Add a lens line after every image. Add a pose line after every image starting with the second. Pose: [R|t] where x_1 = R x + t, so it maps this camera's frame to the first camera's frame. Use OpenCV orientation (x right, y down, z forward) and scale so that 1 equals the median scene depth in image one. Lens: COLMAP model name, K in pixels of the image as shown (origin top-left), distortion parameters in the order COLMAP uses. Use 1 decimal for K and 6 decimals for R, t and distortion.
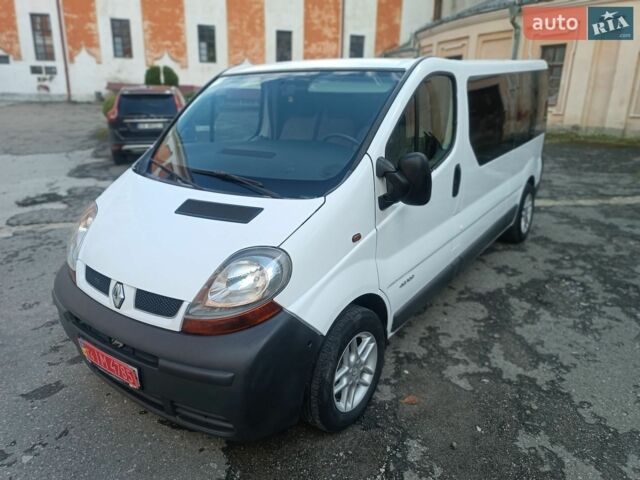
lens RADIAL K [[466.9, 0, 325.1], [0, 466.9, 242.6], [0, 0, 1]] dist [0.042643, -0.031776]
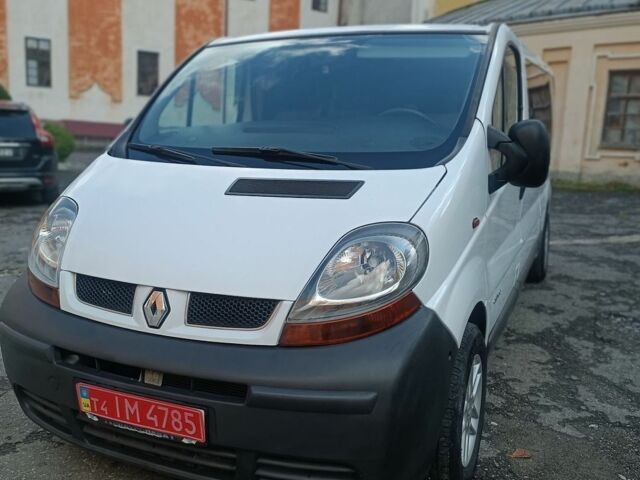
lens RADIAL K [[621.2, 0, 325.4], [0, 621.2, 246.0], [0, 0, 1]] dist [0.033991, 0.000000]
pose [[0.976451, -0.013073, 0.215342, -0.239532], [0.043240, 0.989768, -0.135979, 0.095194], [-0.211361, 0.142089, 0.967025, 0.042794]]
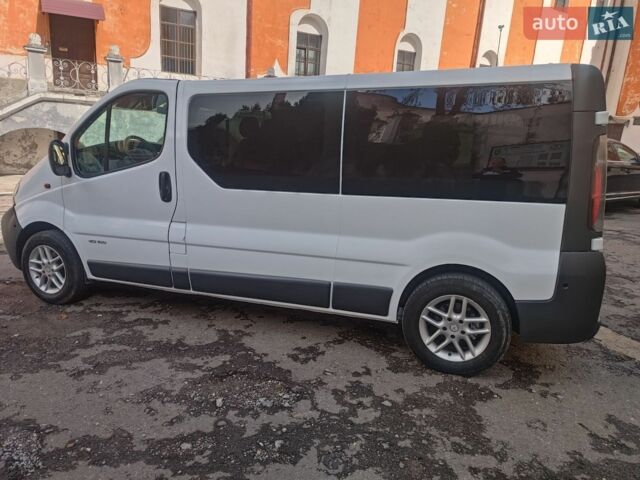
lens RADIAL K [[466.9, 0, 321.8], [0, 466.9, 239.7], [0, 0, 1]] dist [0.042643, -0.031776]
pose [[0.259044, 0.224035, -0.939524, 1.212683], [-0.348332, 0.928936, 0.125469, -0.239536], [0.900867, 0.294764, 0.318674, 0.859599]]
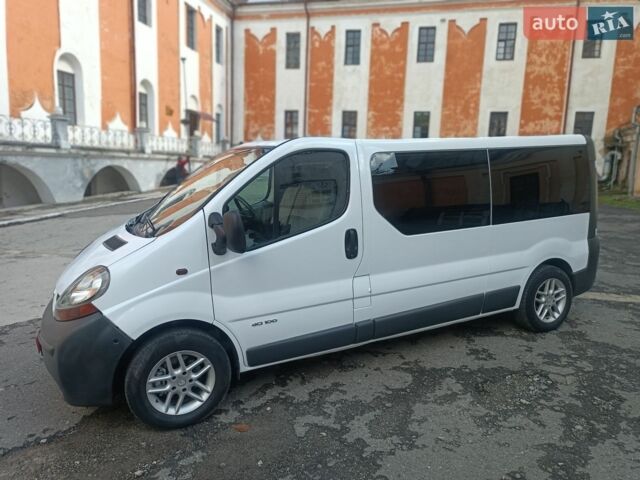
lens RADIAL K [[466.9, 0, 322.9], [0, 466.9, 242.2], [0, 0, 1]] dist [0.042643, -0.031776]
pose [[0.879788, 0.079245, -0.468714, 0.616942], [-0.152555, 0.980920, -0.120507, 0.003554], [0.450222, 0.177526, 0.875091, 0.016266]]
